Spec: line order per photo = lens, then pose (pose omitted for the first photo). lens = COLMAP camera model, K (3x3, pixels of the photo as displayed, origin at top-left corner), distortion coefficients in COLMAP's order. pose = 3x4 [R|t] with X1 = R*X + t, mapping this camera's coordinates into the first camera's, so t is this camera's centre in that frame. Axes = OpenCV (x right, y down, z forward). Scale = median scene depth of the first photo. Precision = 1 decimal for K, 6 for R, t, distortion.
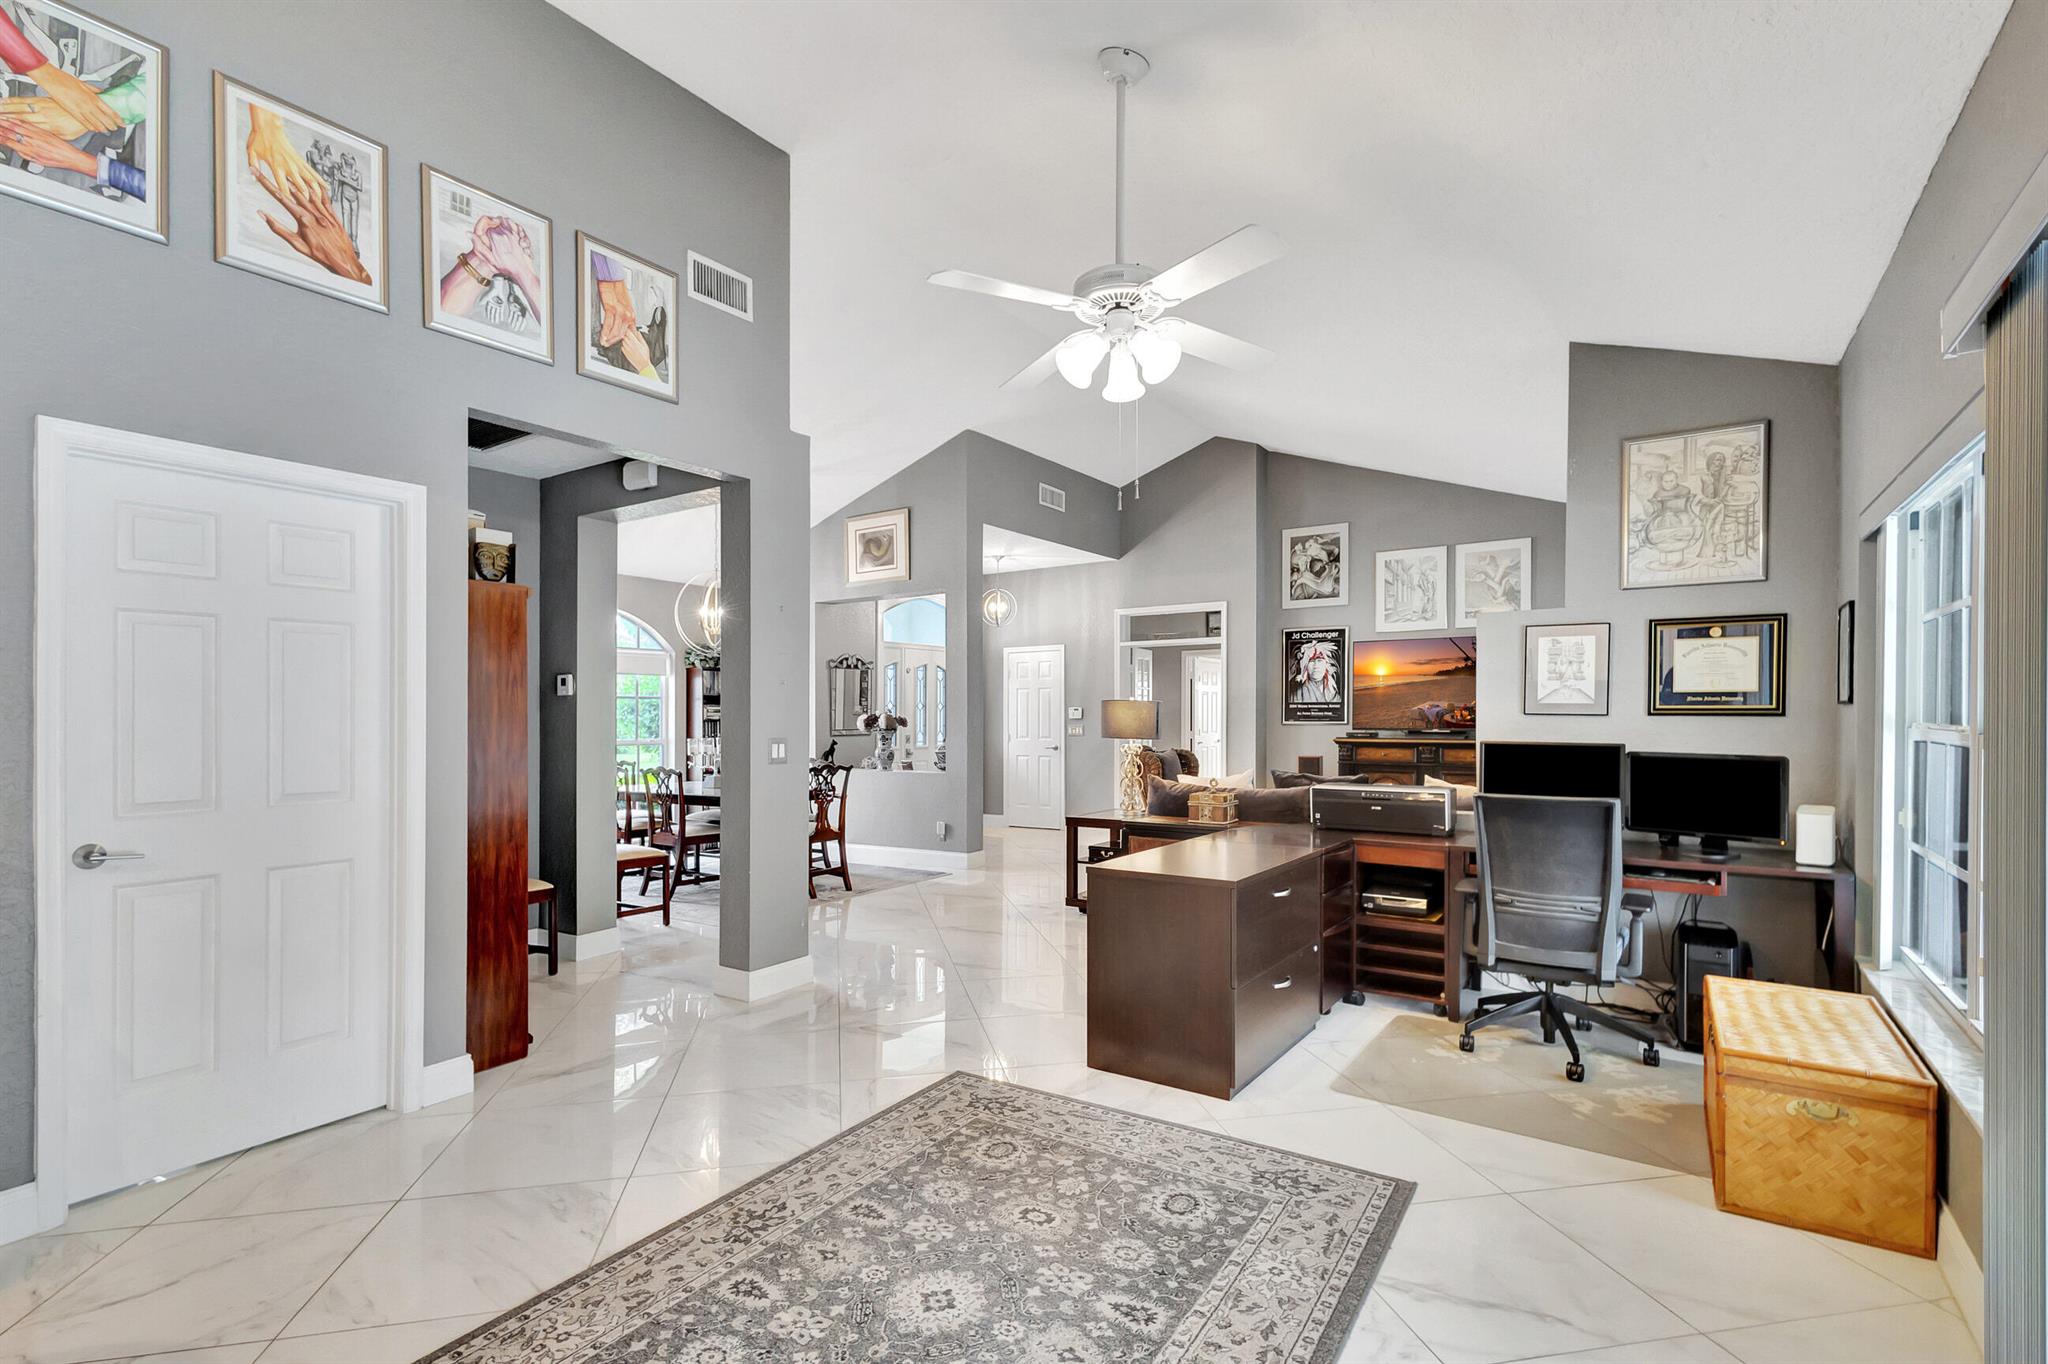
lens RADIAL K [[945.0, 0, 1022.9], [0, 945.0, 721.3], [0, 0, 1]] dist [0.008187, -0.001594]
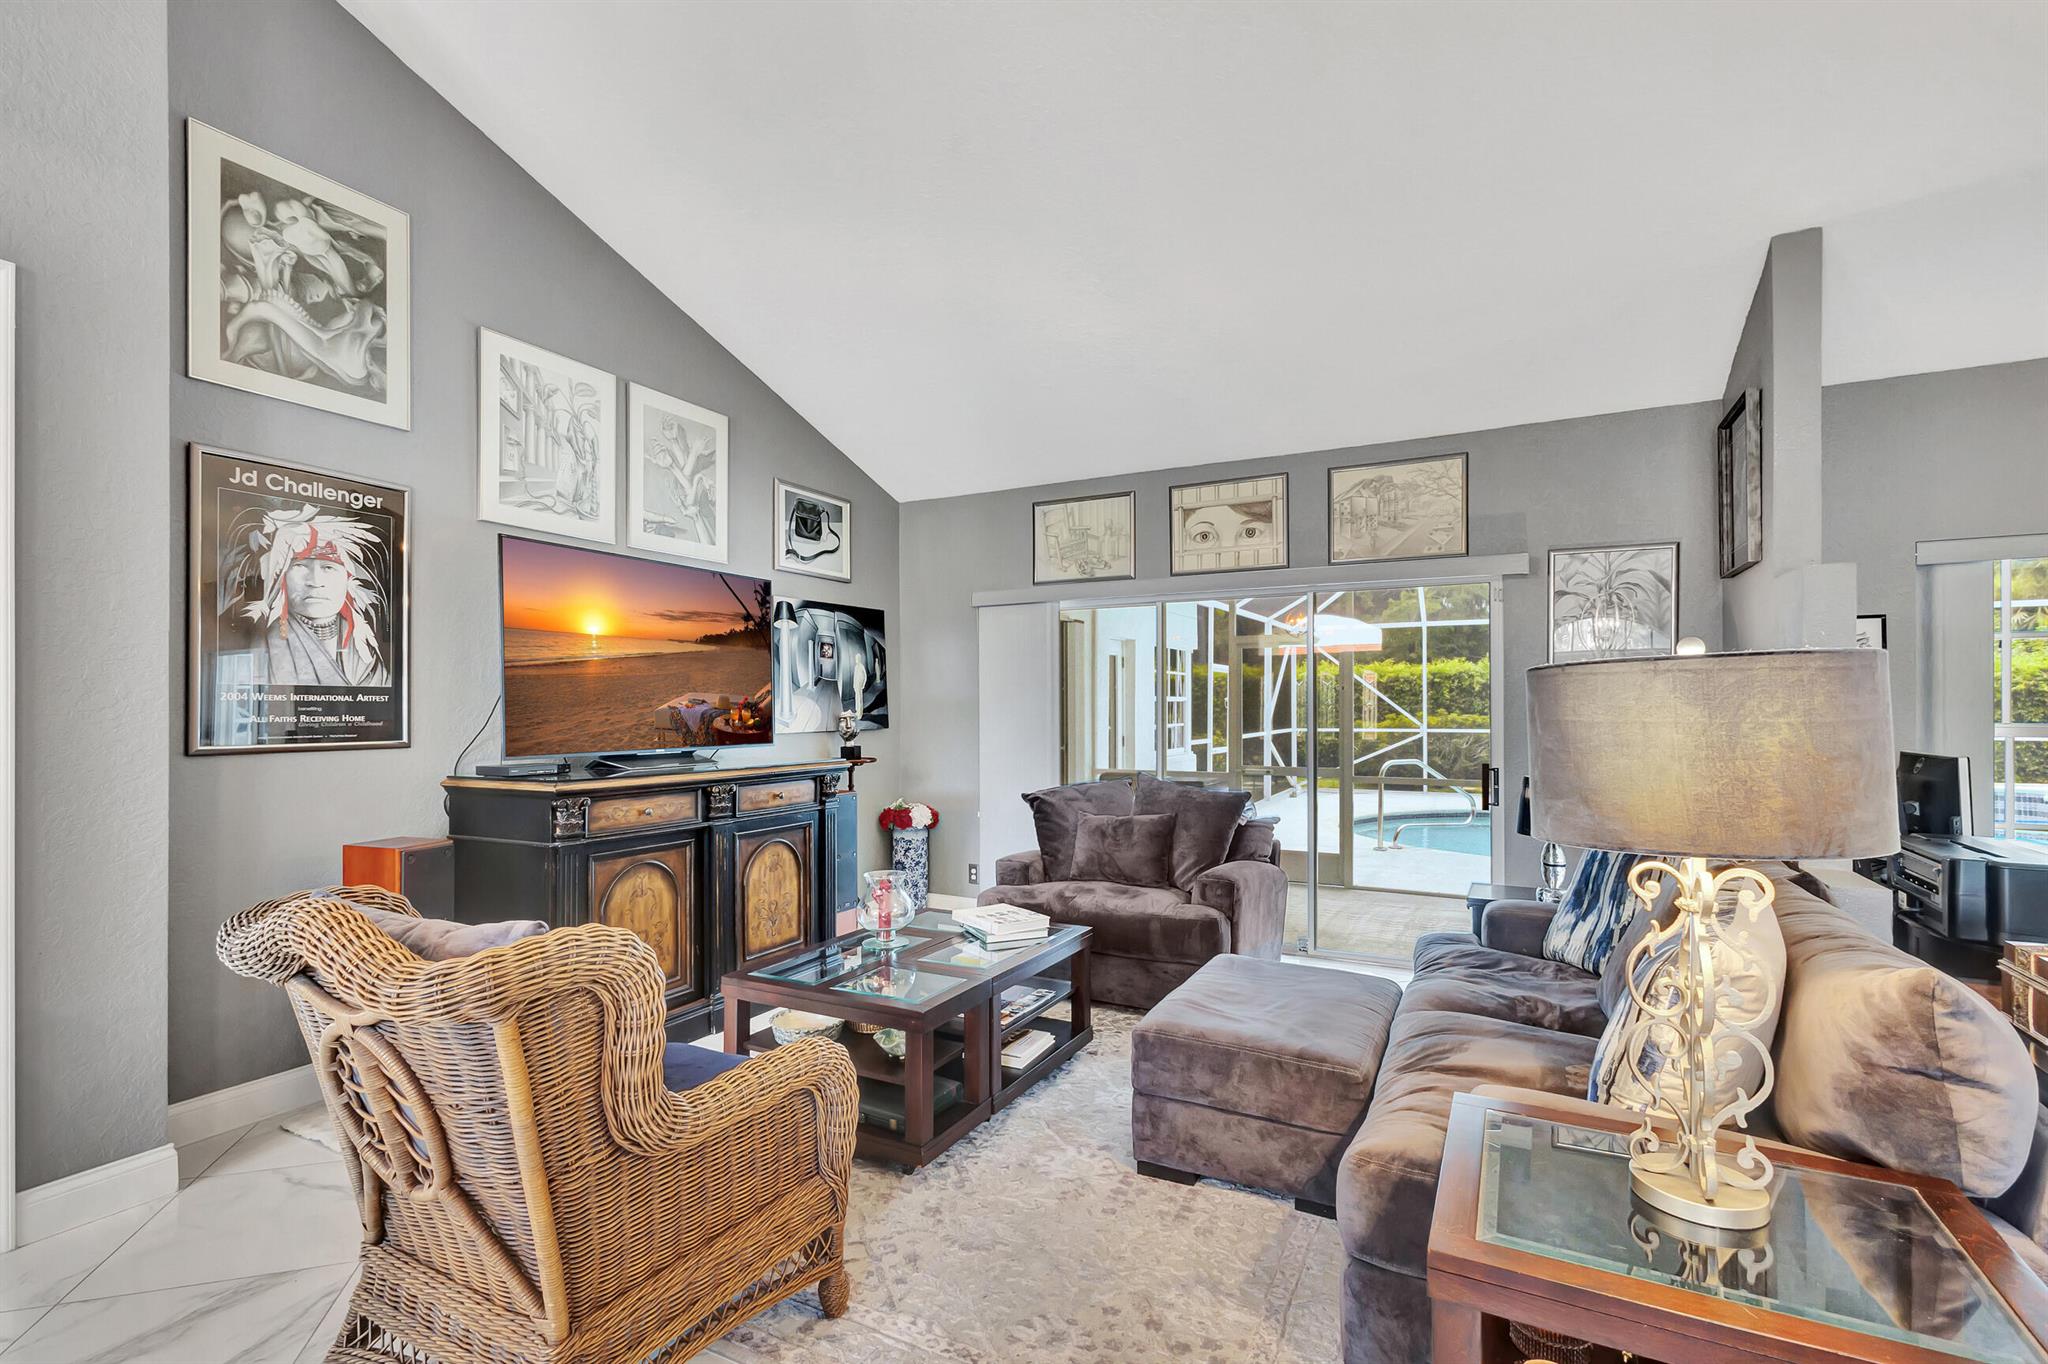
lens RADIAL K [[945.0, 0, 1058.5], [0, 945.0, 692.9], [0, 0, 1]] dist [0.008187, -0.001594]
pose [[-0.129218, 0.018146, 0.991450, -0.063363], [0.012816, 0.999780, -0.016628, -0.008697], [-0.991533, 0.010558, -0.129422, 0.785463]]
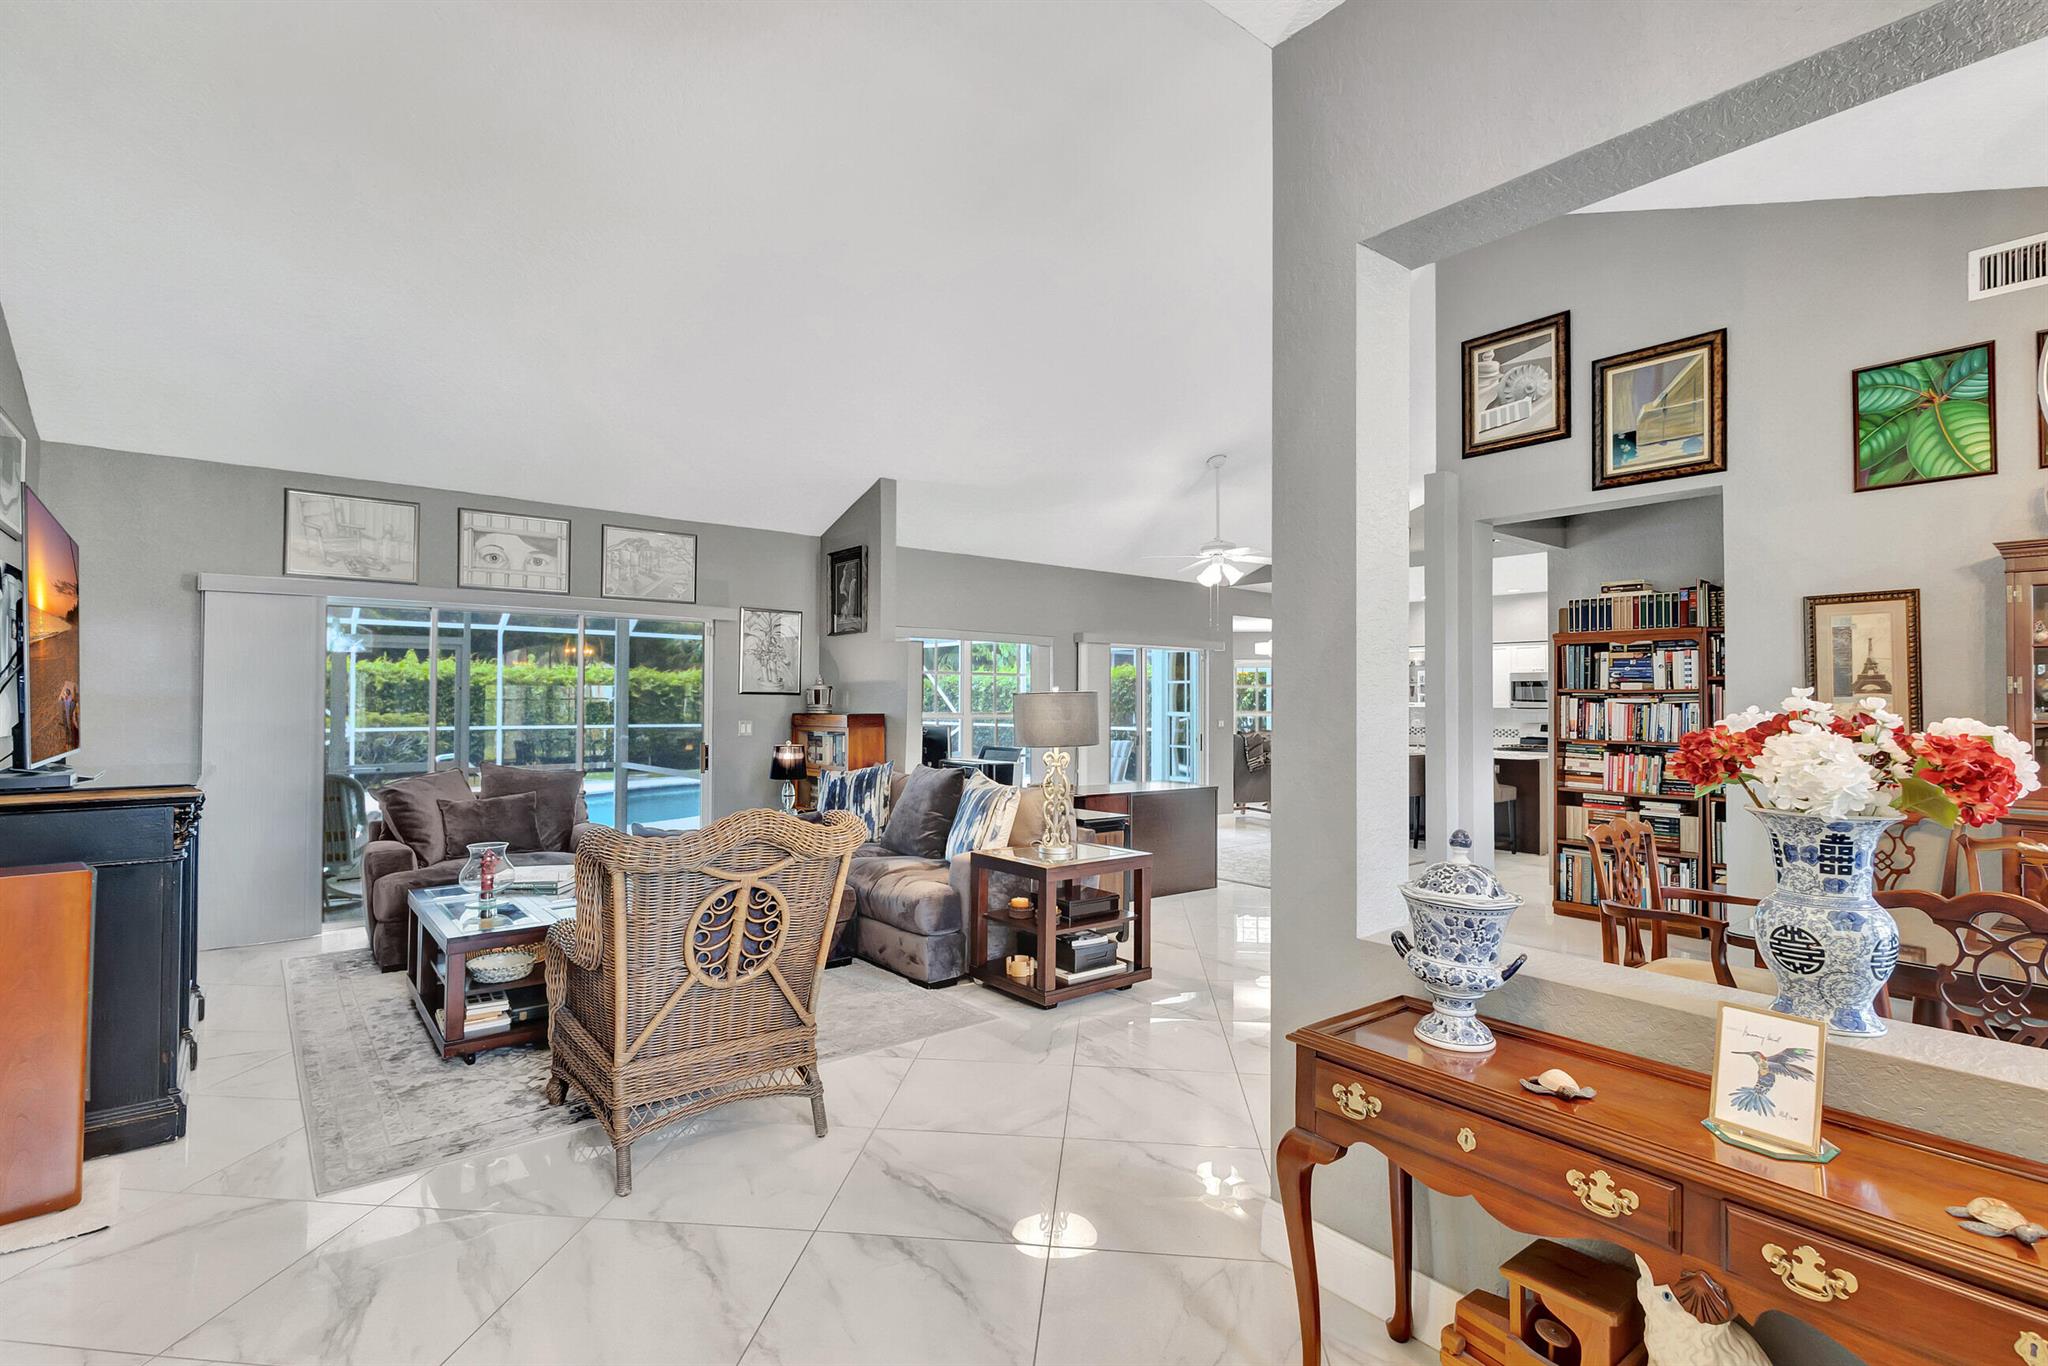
lens RADIAL K [[945.0, 0, 1004.5], [0, 945.0, 688.7], [0, 0, 1]] dist [0.008187, -0.001594]
pose [[-0.960375, 0.007725, 0.278604, -0.040609], [0.005188, 0.999938, -0.009843, -0.010932], [-0.278662, -0.008007, -0.960356, 1.129585]]
